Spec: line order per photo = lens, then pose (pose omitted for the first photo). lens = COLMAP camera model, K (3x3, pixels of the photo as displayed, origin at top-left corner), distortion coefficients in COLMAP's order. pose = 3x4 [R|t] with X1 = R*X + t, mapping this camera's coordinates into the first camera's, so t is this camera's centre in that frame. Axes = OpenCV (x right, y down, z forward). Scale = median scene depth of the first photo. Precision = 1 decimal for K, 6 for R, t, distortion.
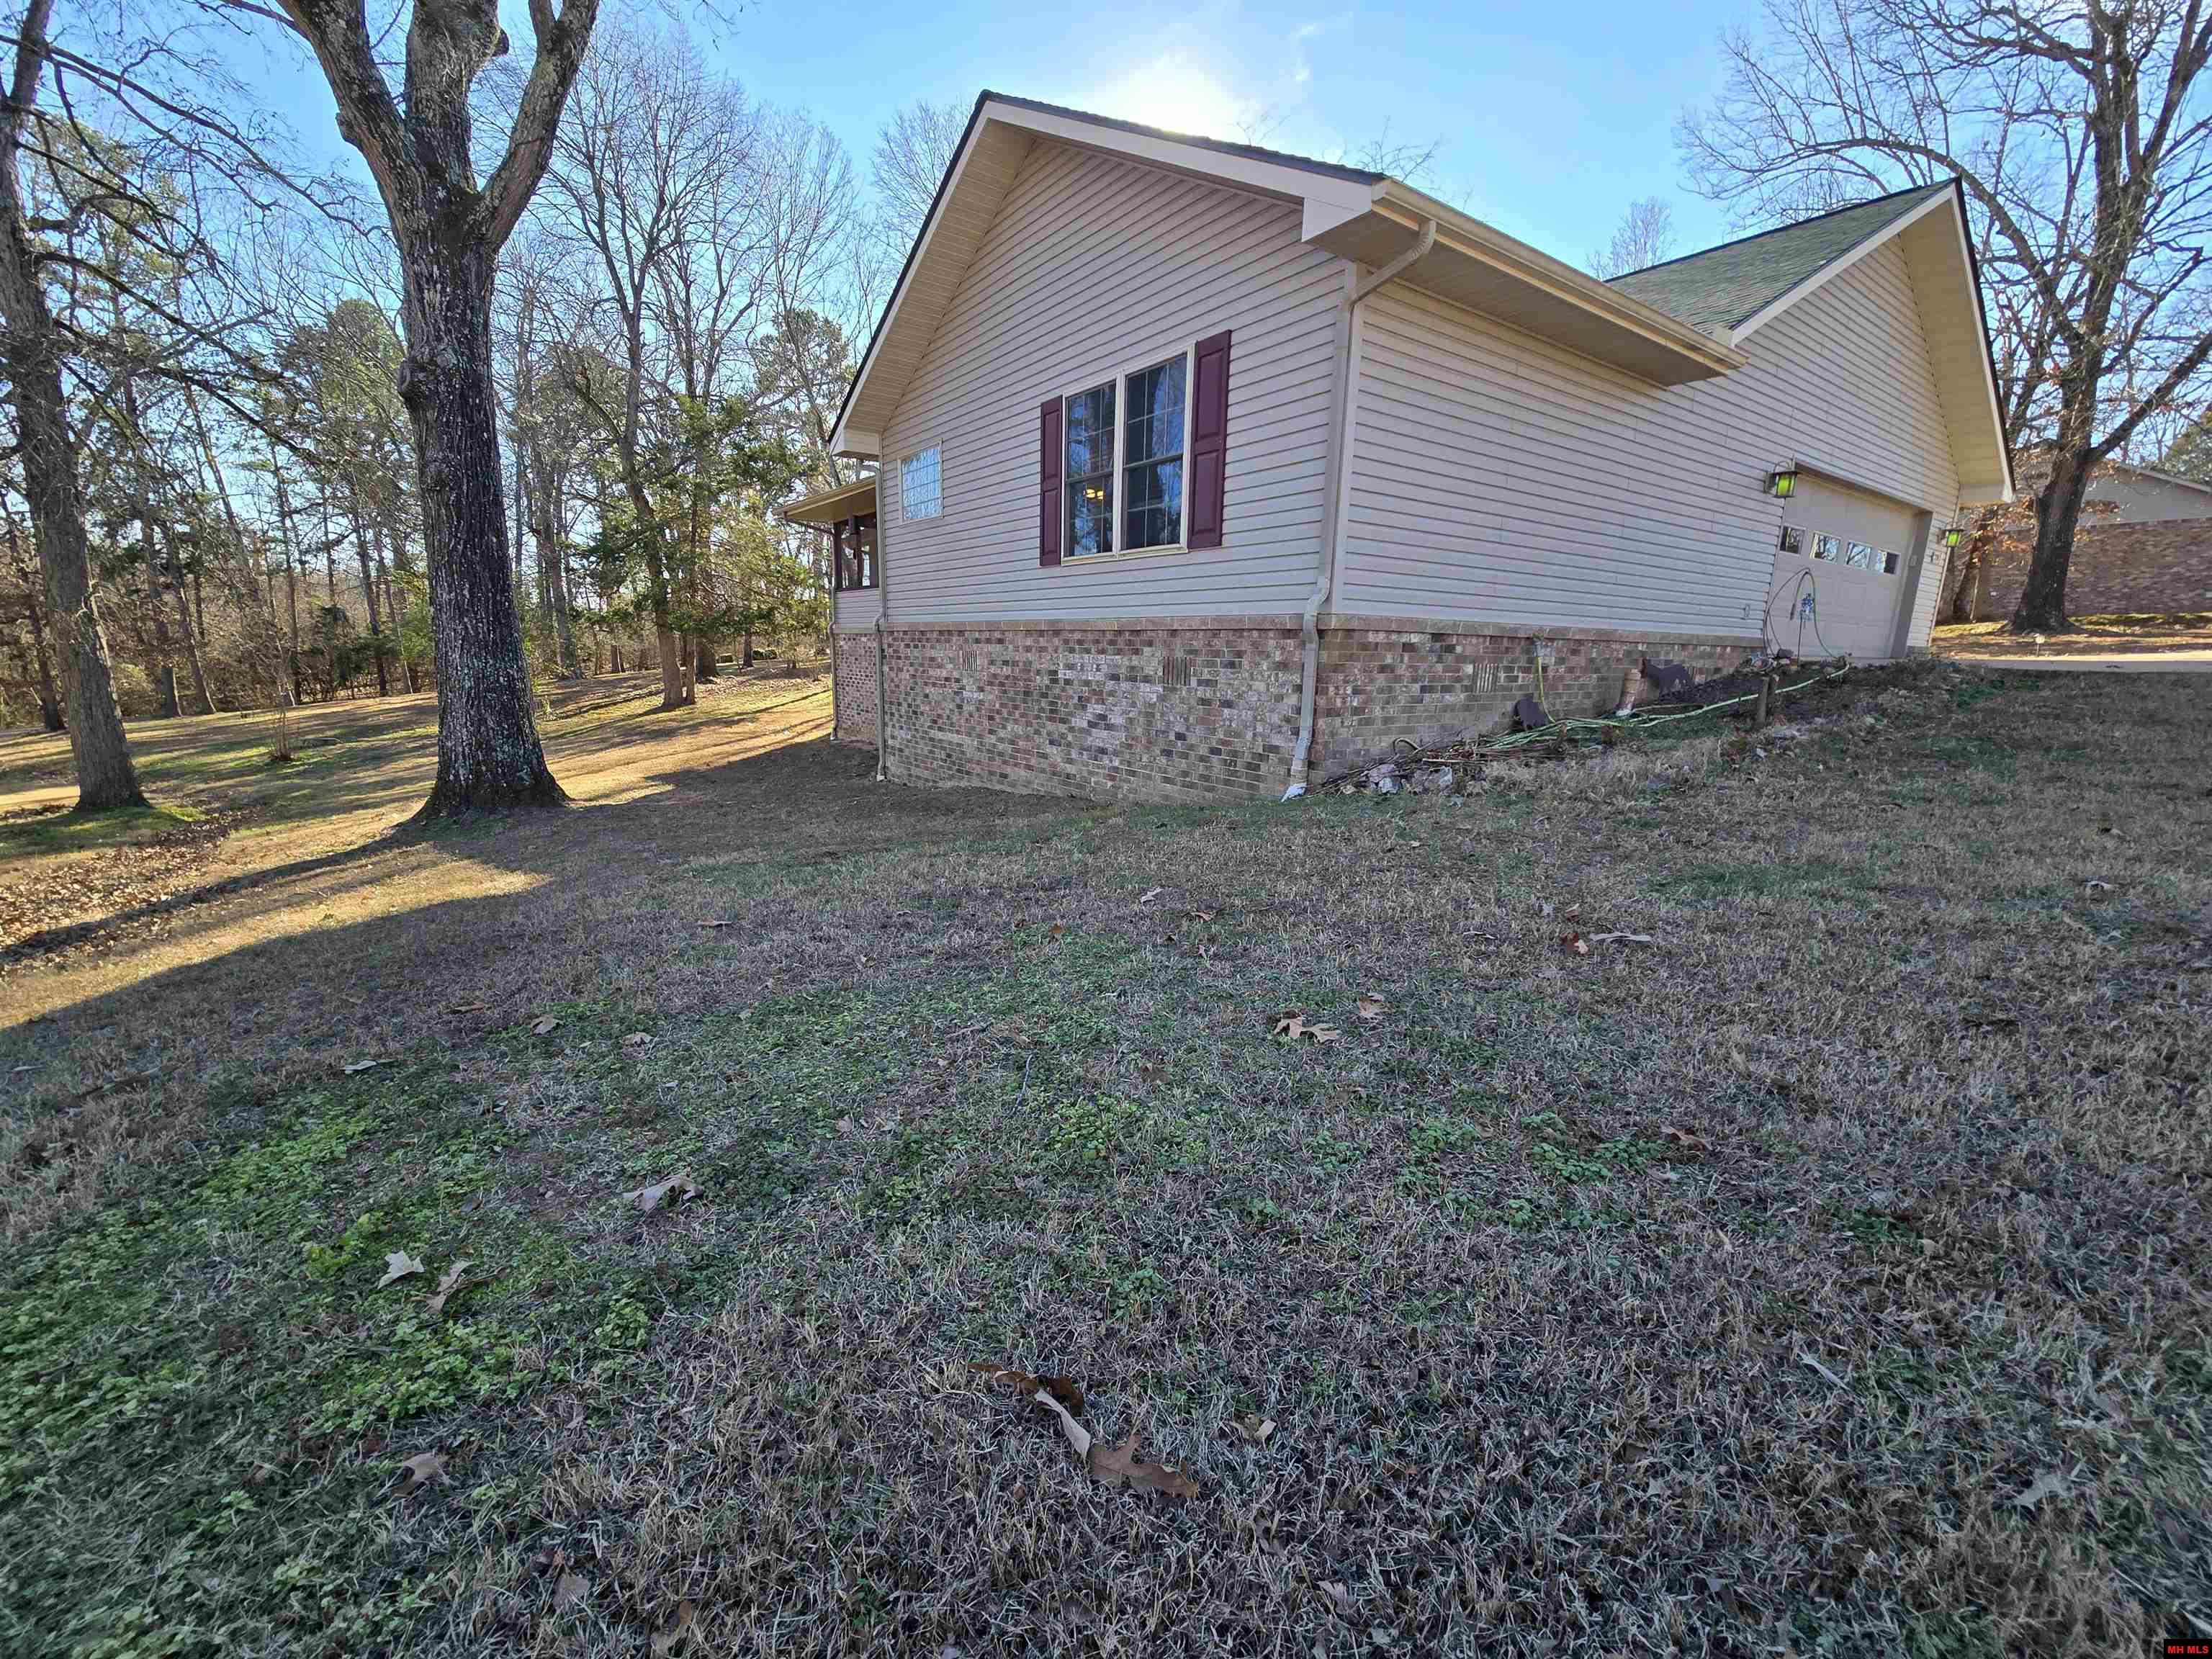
lens RADIAL K [[904.1, 0, 1100.6], [0, 904.1, 836.7], [0, 0, 1]] dist [-0.003409, 0.000077]
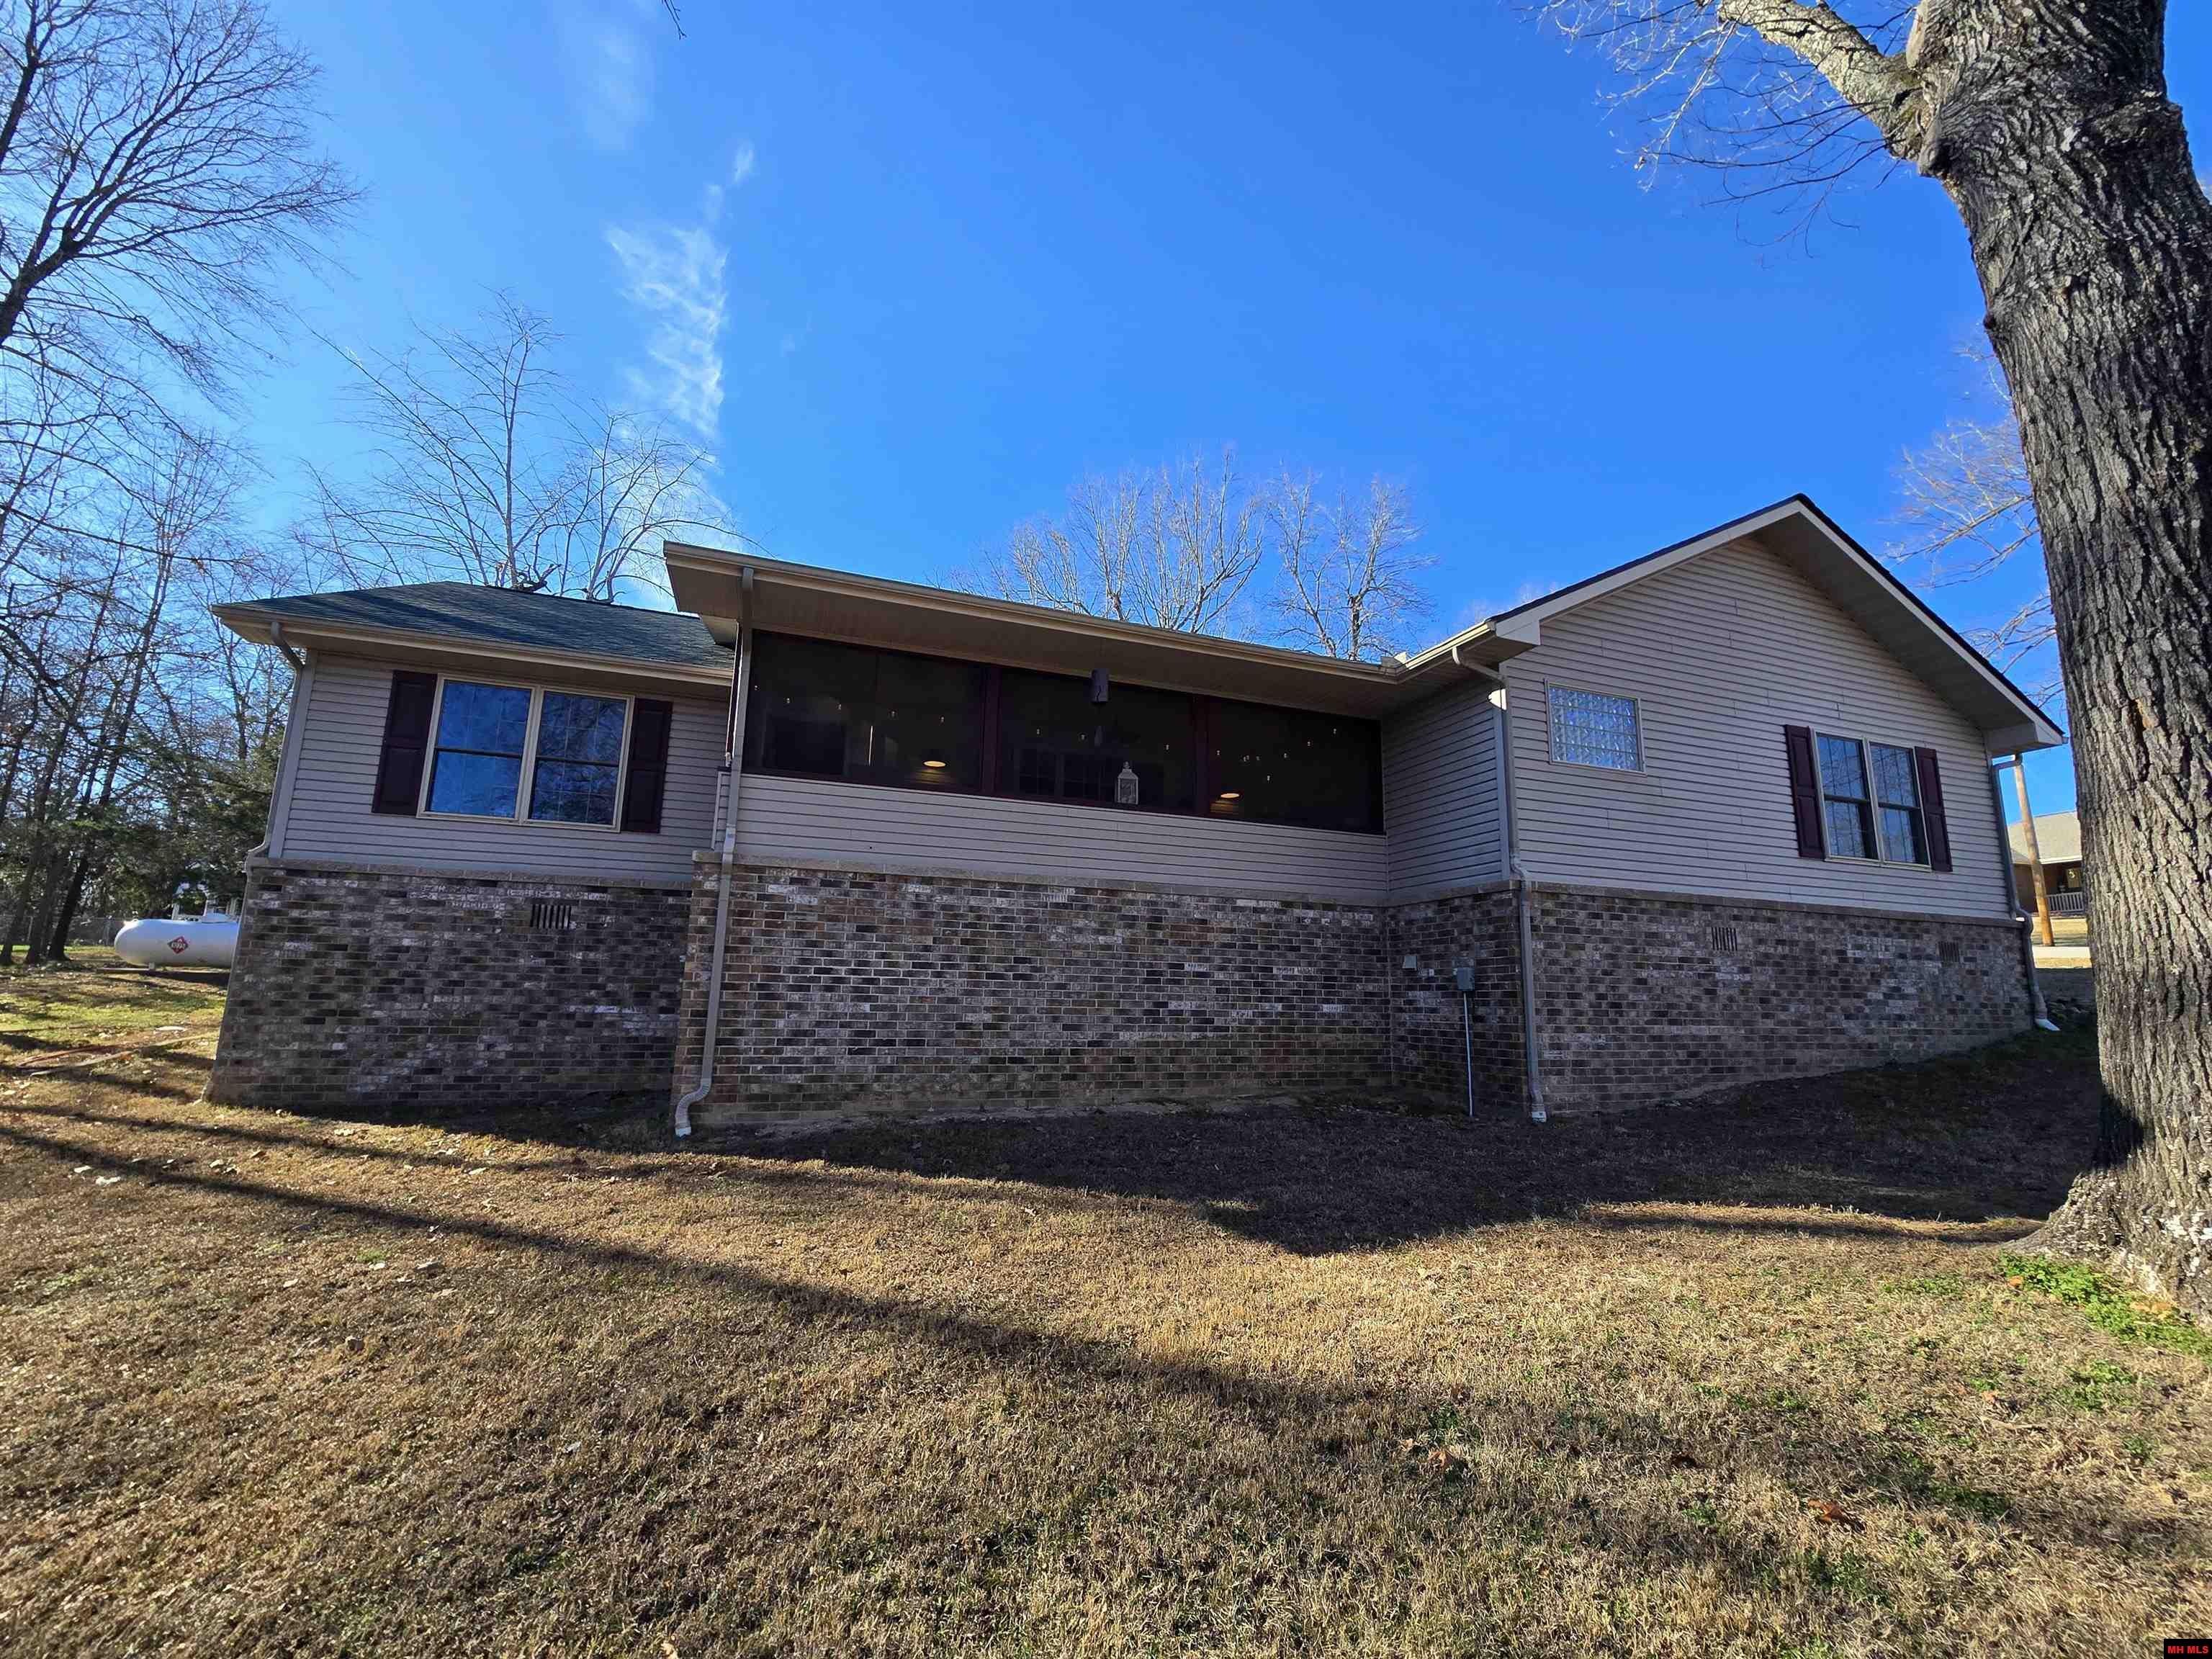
lens RADIAL K [[904.1, 0, 1113.7], [0, 904.1, 840.6], [0, 0, 1]] dist [-0.003409, 0.000077]
pose [[0.263229, 0.158185, 0.951676, -1.391641], [0.185740, 0.959700, -0.210894, -0.252429], [-0.946684, 0.232278, 0.223240, 1.609298]]
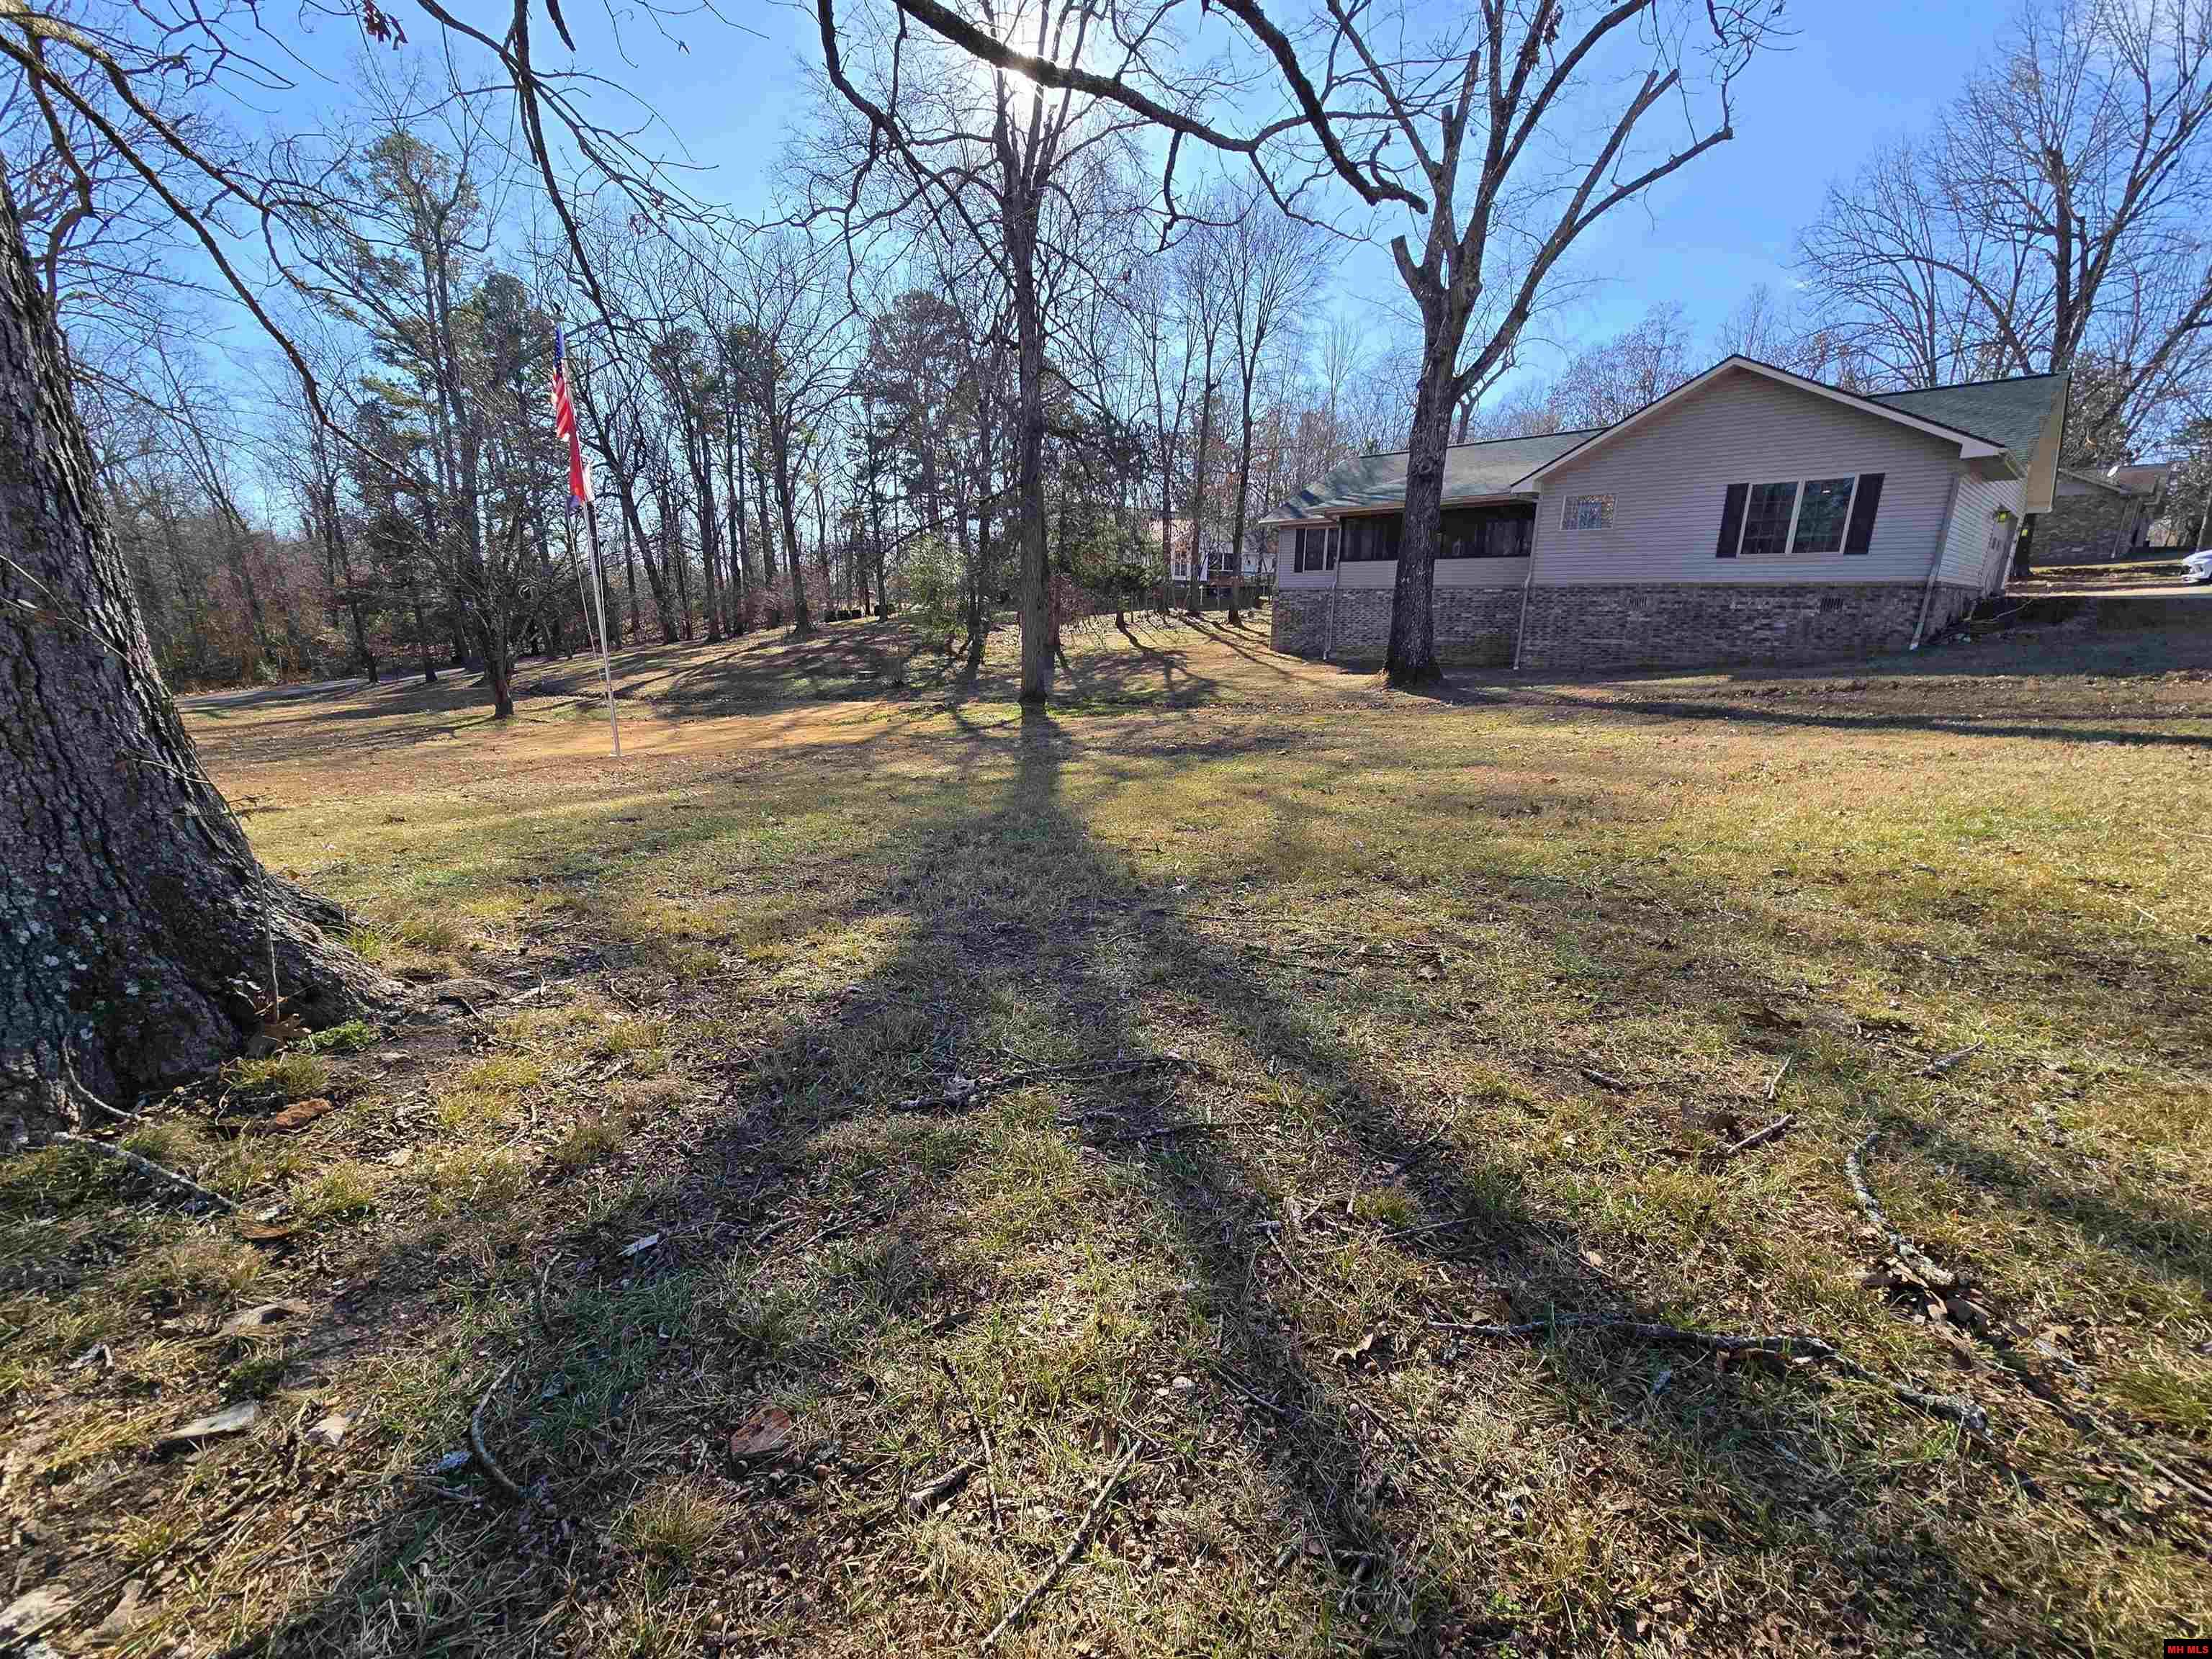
lens RADIAL K [[904.1, 0, 1112.1], [0, 904.1, 831.6], [0, 0, 1]] dist [-0.003409, 0.000077]
pose [[0.992513, -0.044899, 0.113586, -1.883633], [0.039517, 0.998007, 0.049199, 0.209133], [-0.115568, -0.044343, 0.992309, -1.086956]]
